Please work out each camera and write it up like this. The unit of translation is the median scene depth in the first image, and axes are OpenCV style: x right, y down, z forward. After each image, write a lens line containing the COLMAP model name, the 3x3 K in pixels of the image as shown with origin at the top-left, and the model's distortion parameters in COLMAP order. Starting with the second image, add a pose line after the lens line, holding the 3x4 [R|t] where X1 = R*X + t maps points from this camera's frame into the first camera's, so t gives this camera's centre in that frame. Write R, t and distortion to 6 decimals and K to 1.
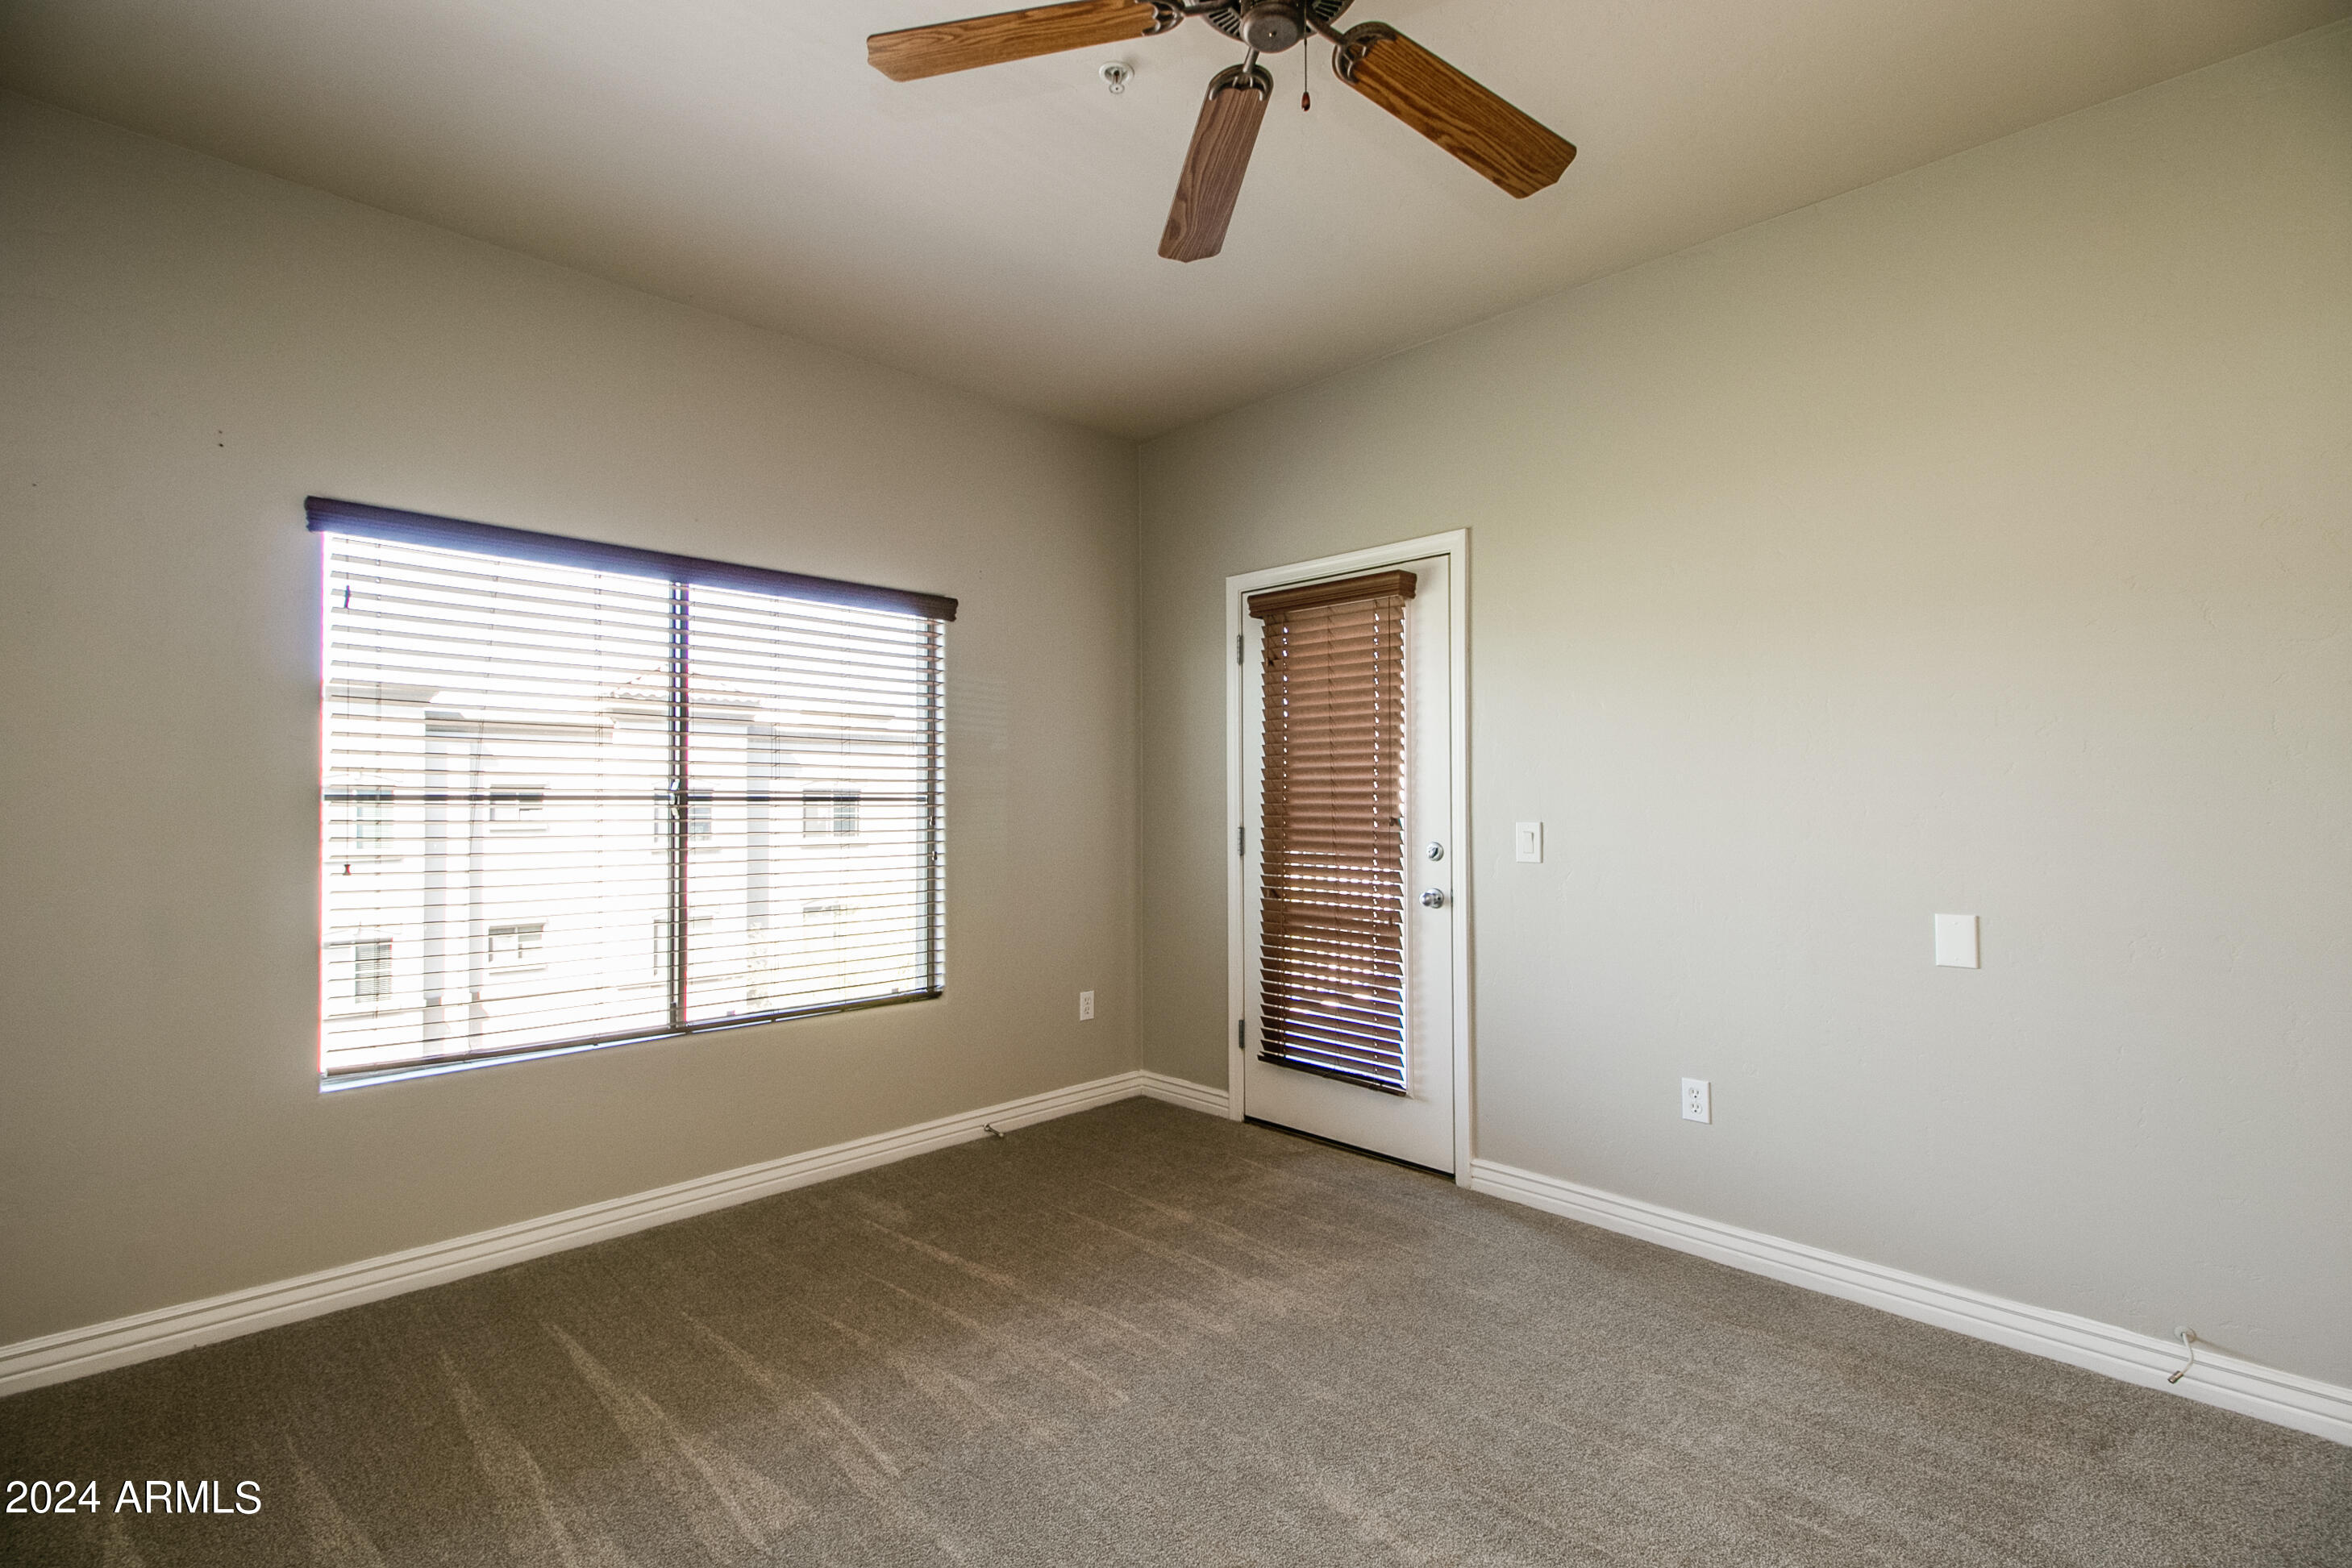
lens RADIAL K [[1078.2, 0, 1162.5], [0, 1078.2, 797.1], [0, 0, 1]] dist [0.017438, -0.009675]
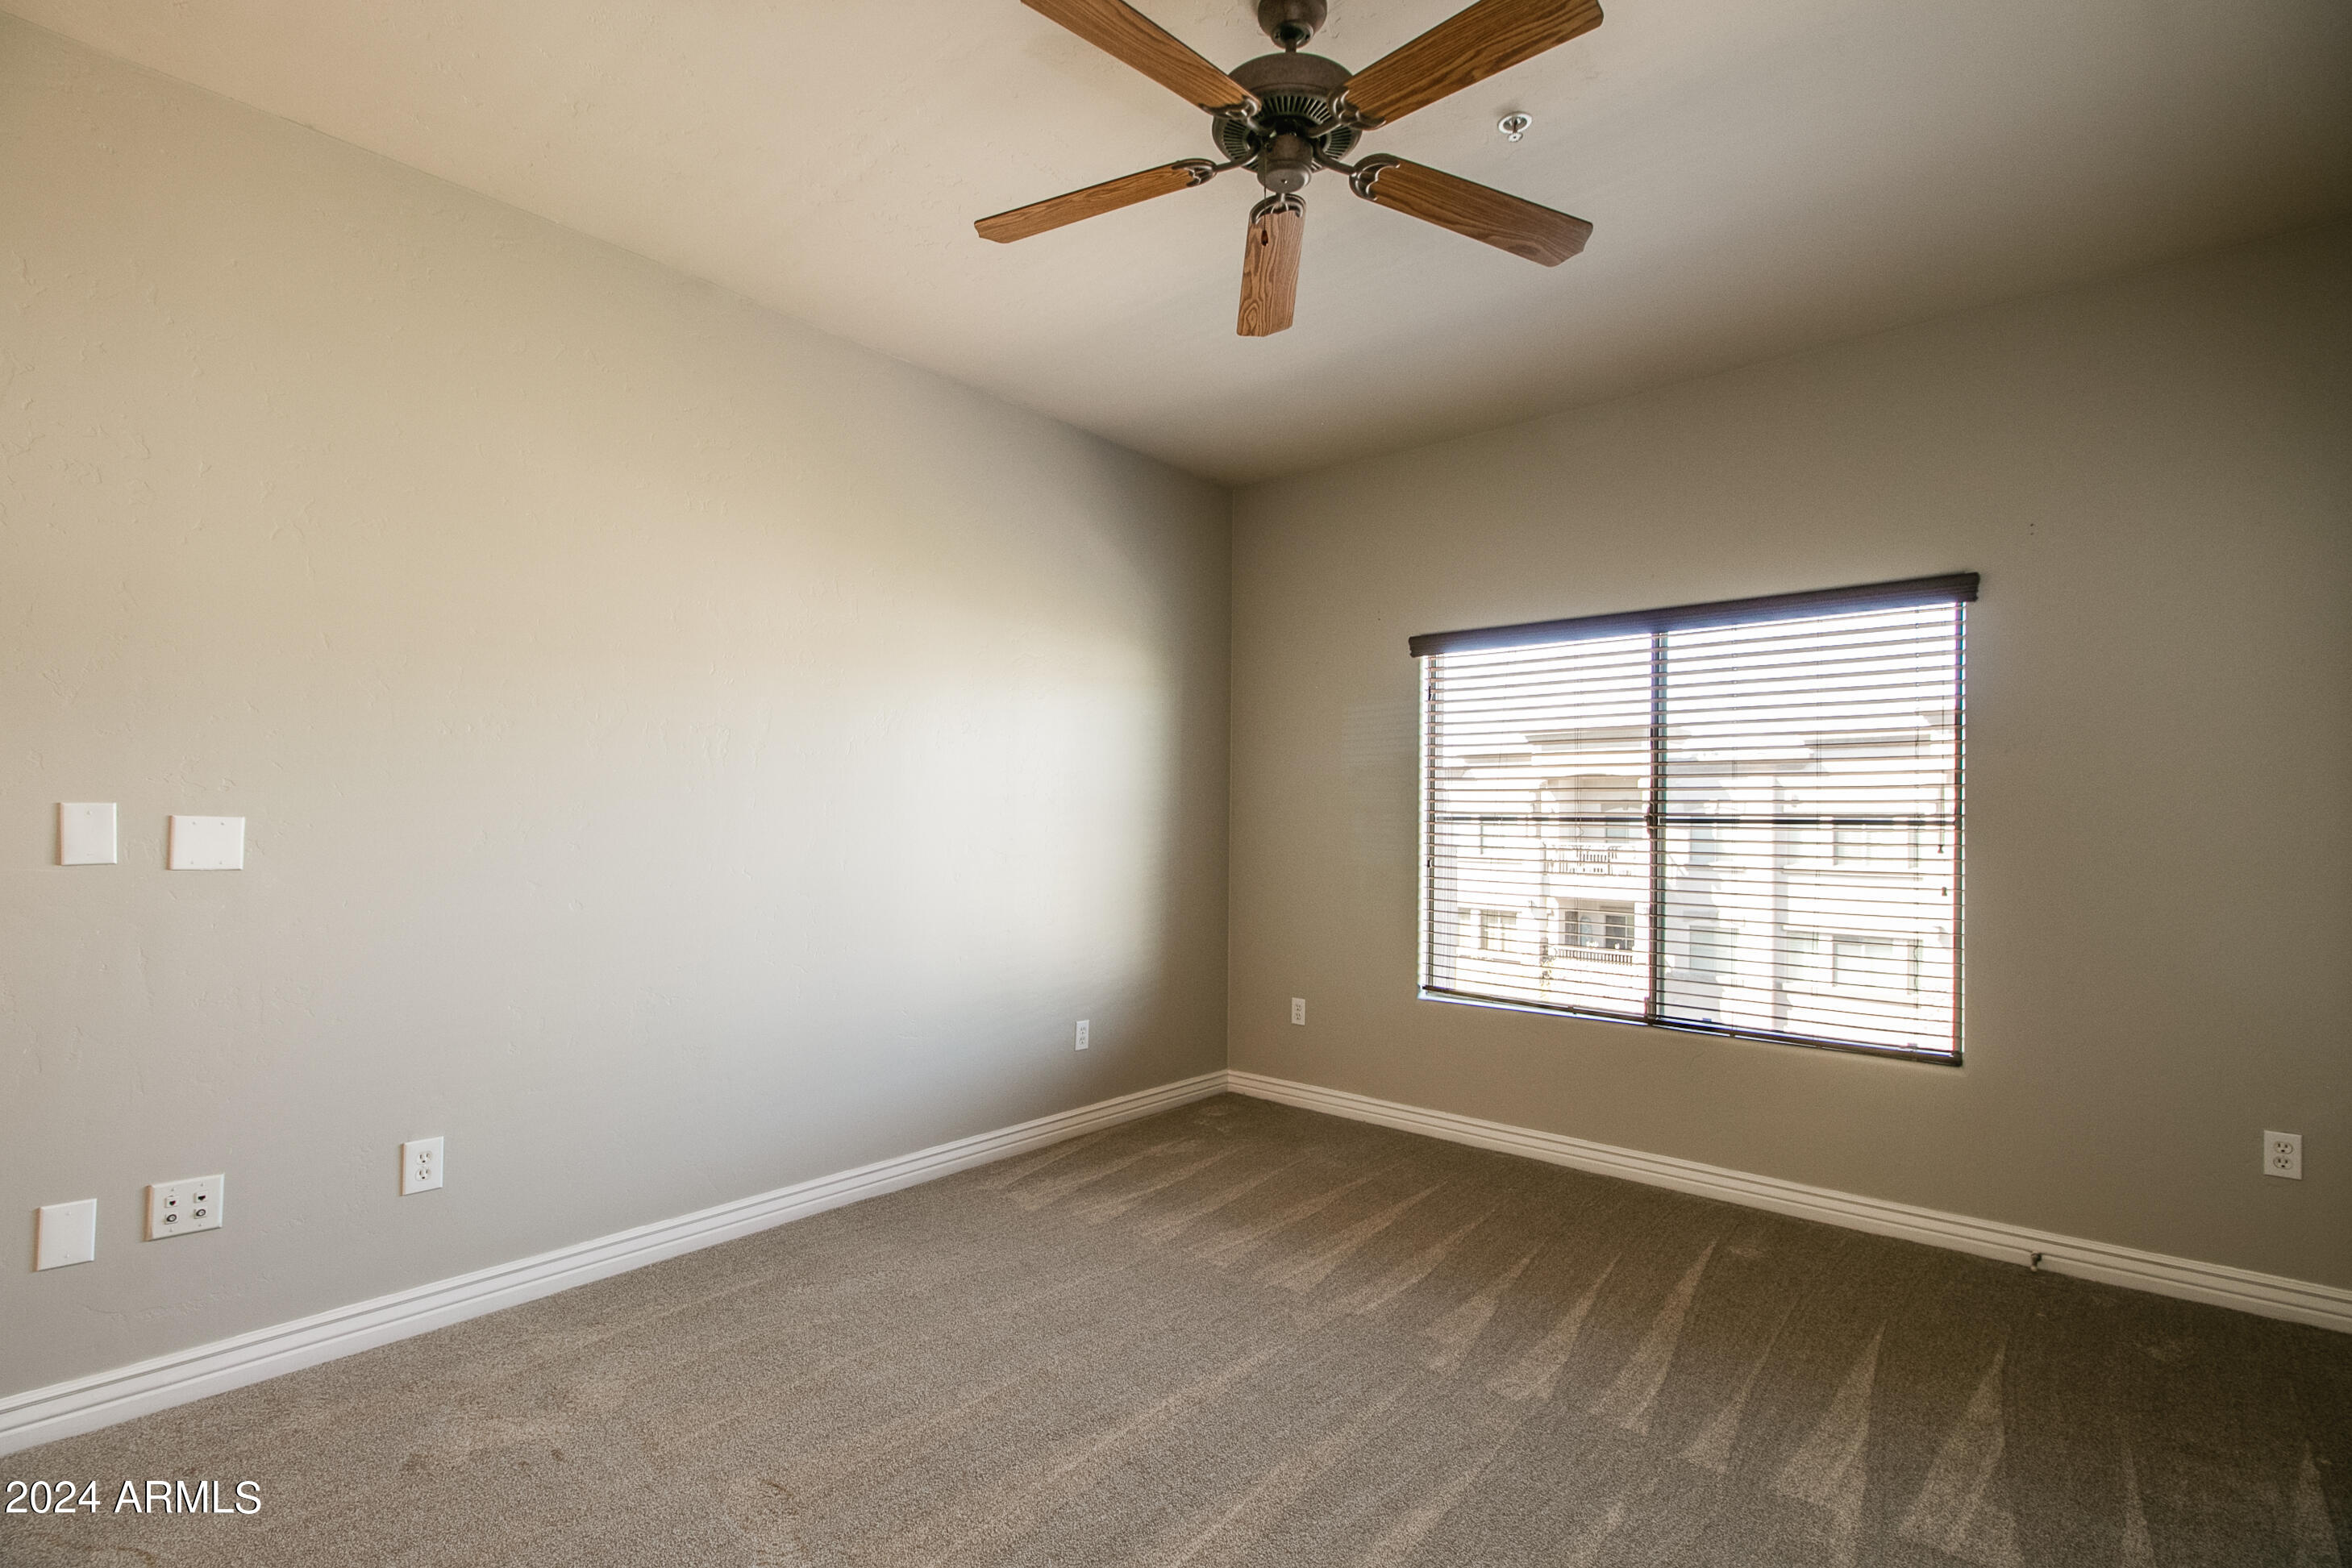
lens RADIAL K [[1078.2, 0, 1181.4], [0, 1078.2, 820.6], [0, 0, 1]] dist [0.017438, -0.009675]
pose [[0.084686, 0.001676, -0.996406, 0.649063], [-0.006237, 0.999980, 0.001152, 0.003229], [0.996388, 0.006117, 0.084695, 0.396022]]
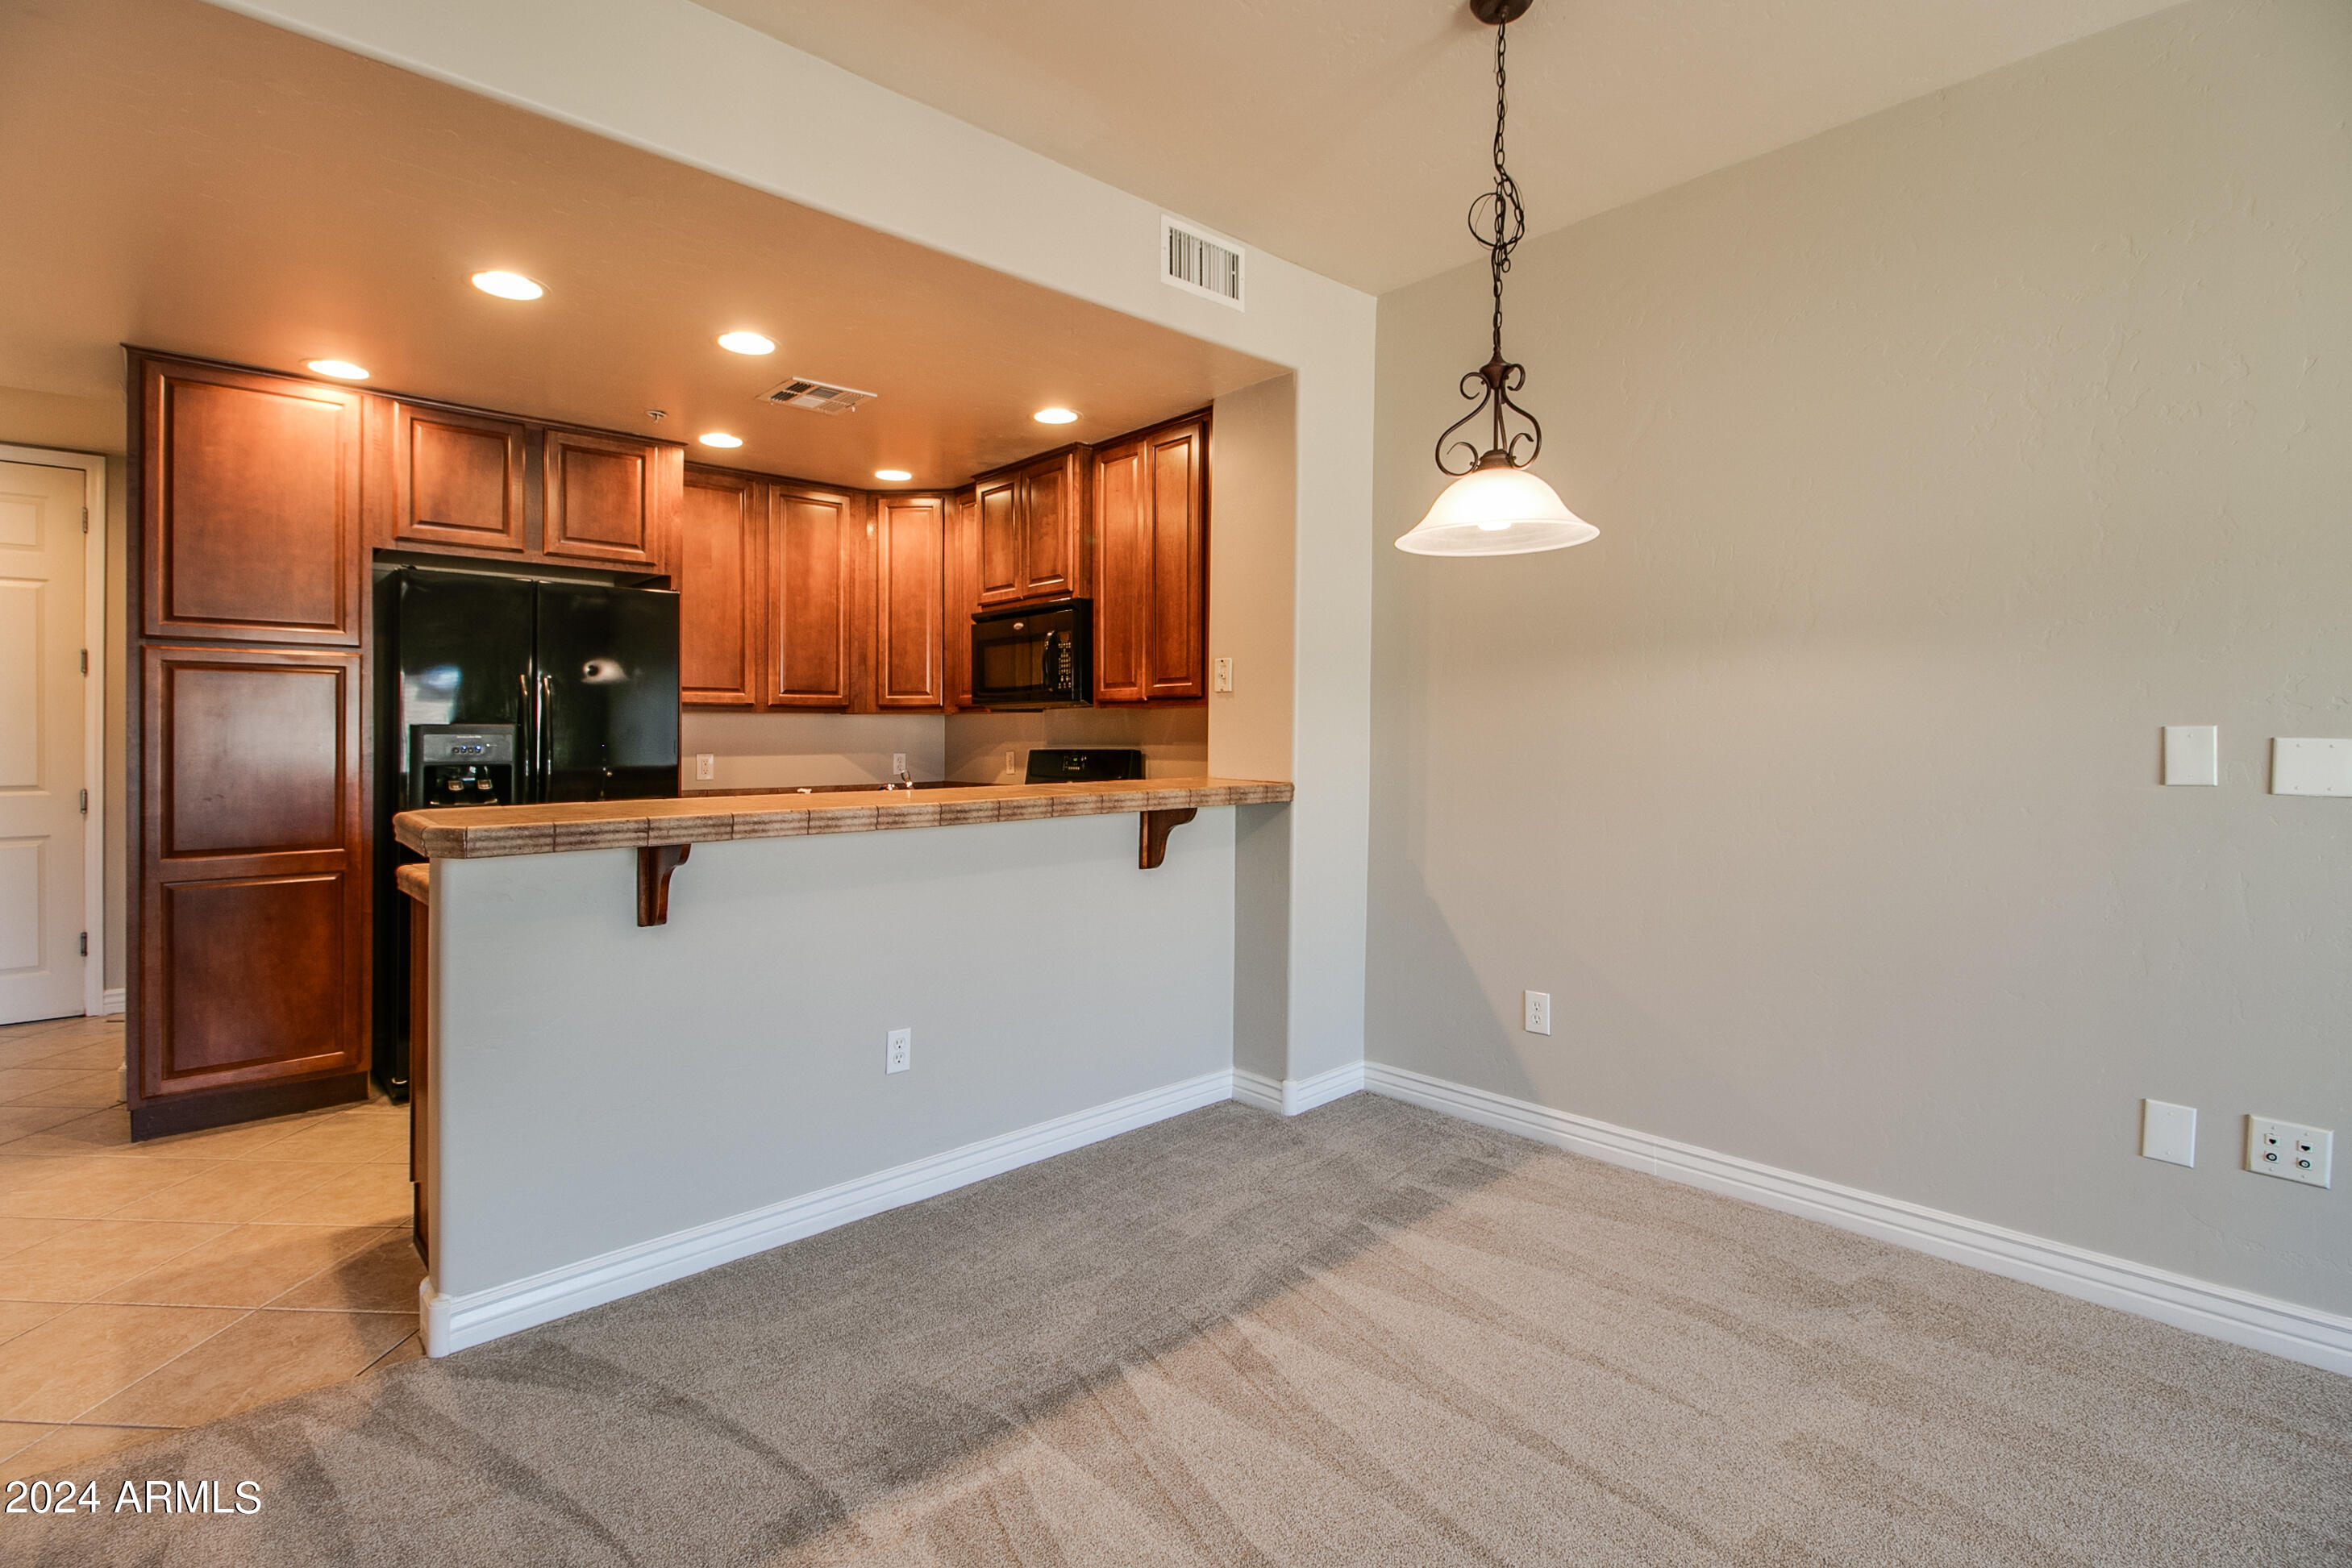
lens RADIAL K [[1078.2, 0, 1167.8], [0, 1078.2, 742.6], [0, 0, 1]] dist [0.017438, -0.009675]
pose [[-0.999618, 0.005578, 0.027082, 0.563679], [0.005602, 0.999984, 0.000795, 0.003363], [-0.027077, 0.000946, -0.999633, 0.495189]]
